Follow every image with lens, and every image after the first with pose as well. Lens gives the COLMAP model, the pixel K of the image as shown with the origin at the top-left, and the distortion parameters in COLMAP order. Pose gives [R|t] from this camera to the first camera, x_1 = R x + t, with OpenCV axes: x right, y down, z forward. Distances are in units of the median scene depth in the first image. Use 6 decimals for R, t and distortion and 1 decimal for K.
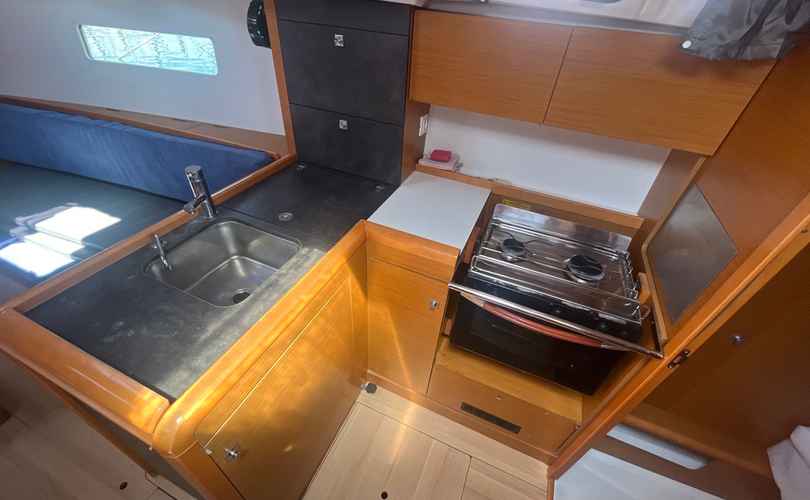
lens RADIAL K [[327.7, 0, 405.2], [0, 327.7, 254.8], [0, 0, 1]] dist [-0.001653, -0.000257]
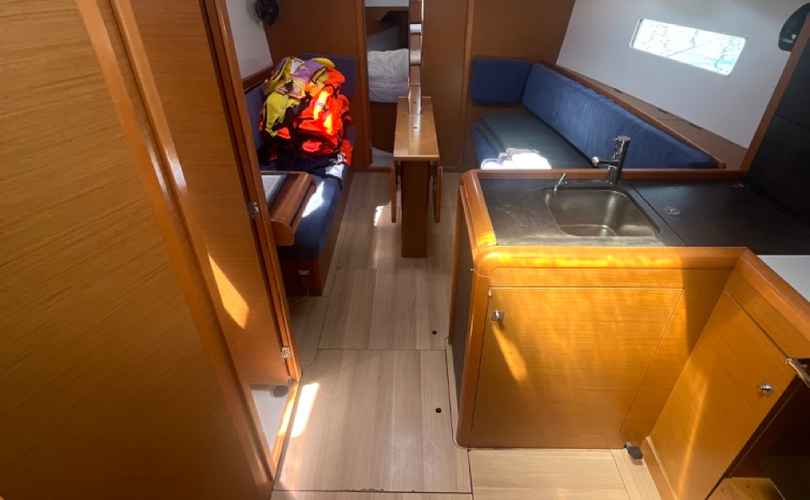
lens RADIAL K [[434.0, 0, 405.0], [0, 434.0, 250.0], [0, 0, 1]] dist [0.000075, -0.000428]
pose [[0.377449, 0.462631, -0.802188, 0.313769], [-0.557869, 0.805027, 0.201777, 0.115859], [0.739131, 0.371355, 0.561944, -0.190595]]
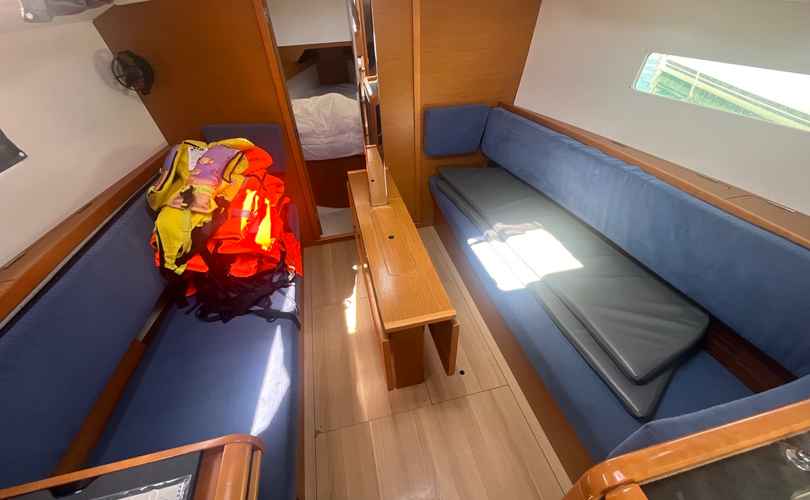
lens RADIAL K [[327.7, 0, 405.2], [0, 327.7, 254.8], [0, 0, 1]] dist [-0.001653, -0.000257]
pose [[0.590572, 0.445706, -0.672734, -0.579684], [-0.446784, 0.874802, 0.187365, -0.088328], [0.672019, 0.189914, 0.715768, -0.002660]]
